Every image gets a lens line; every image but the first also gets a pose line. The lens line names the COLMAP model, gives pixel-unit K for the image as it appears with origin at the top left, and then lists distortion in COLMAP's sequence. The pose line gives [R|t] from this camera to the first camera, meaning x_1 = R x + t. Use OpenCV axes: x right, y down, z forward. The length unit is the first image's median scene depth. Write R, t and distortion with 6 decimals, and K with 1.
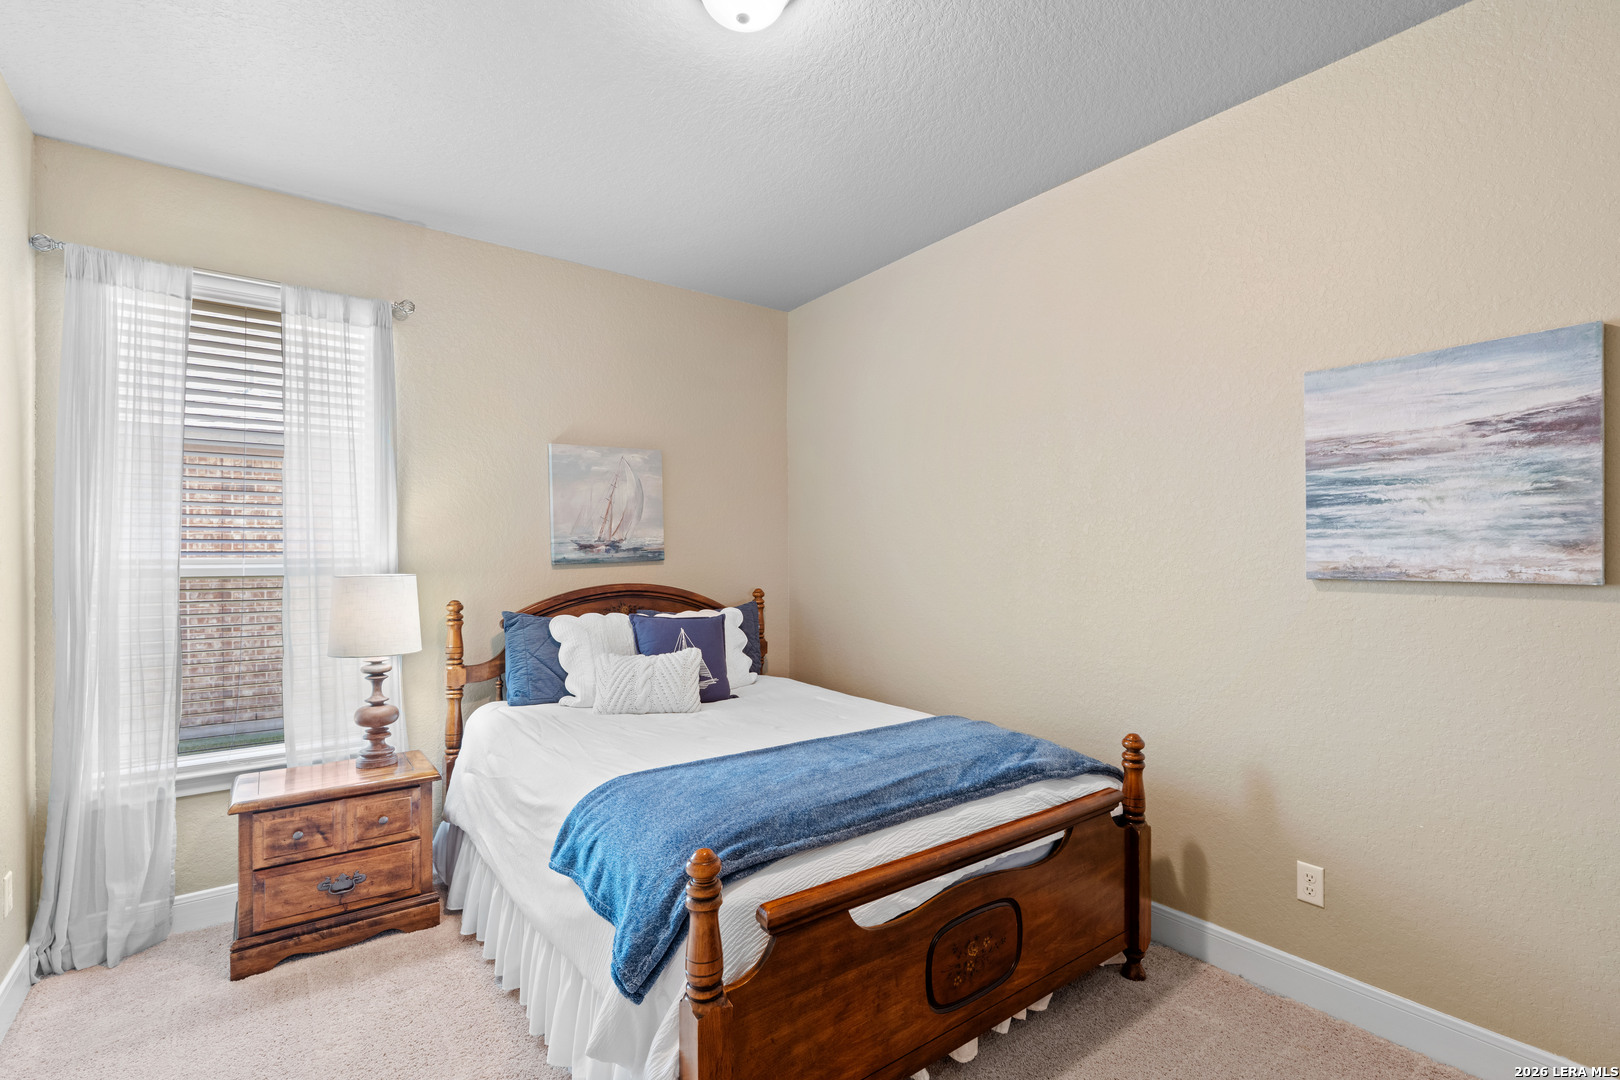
lens RADIAL K [[737.6, 0, 847.1], [0, 737.6, 554.1], [0, 0, 1]] dist [-0.000137, 0.000288]
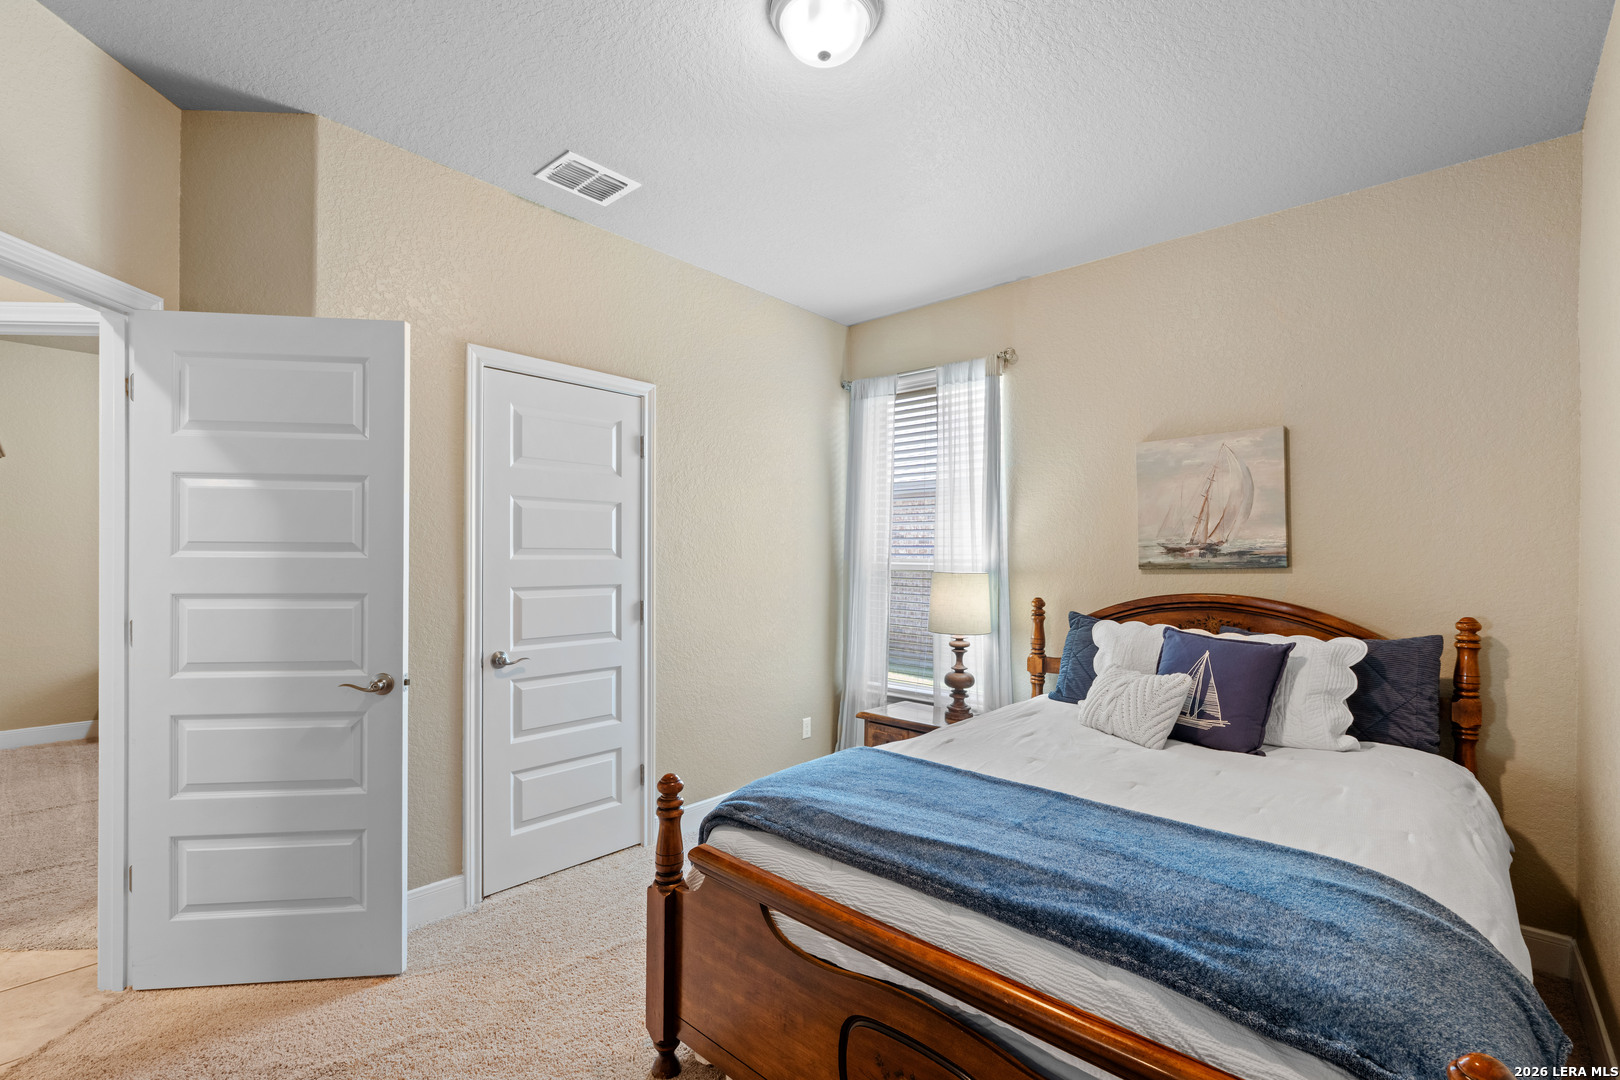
lens RADIAL K [[732.1, 0, 807.5], [0, 732.1, 561.4], [0, 0, 1]] dist [-0.002654, -0.000187]
pose [[0.159067, 0.011290, -0.987203, 0.523380], [-0.009832, 0.999903, 0.009851, -0.000773], [0.987219, 0.008139, 0.159163, 0.466044]]
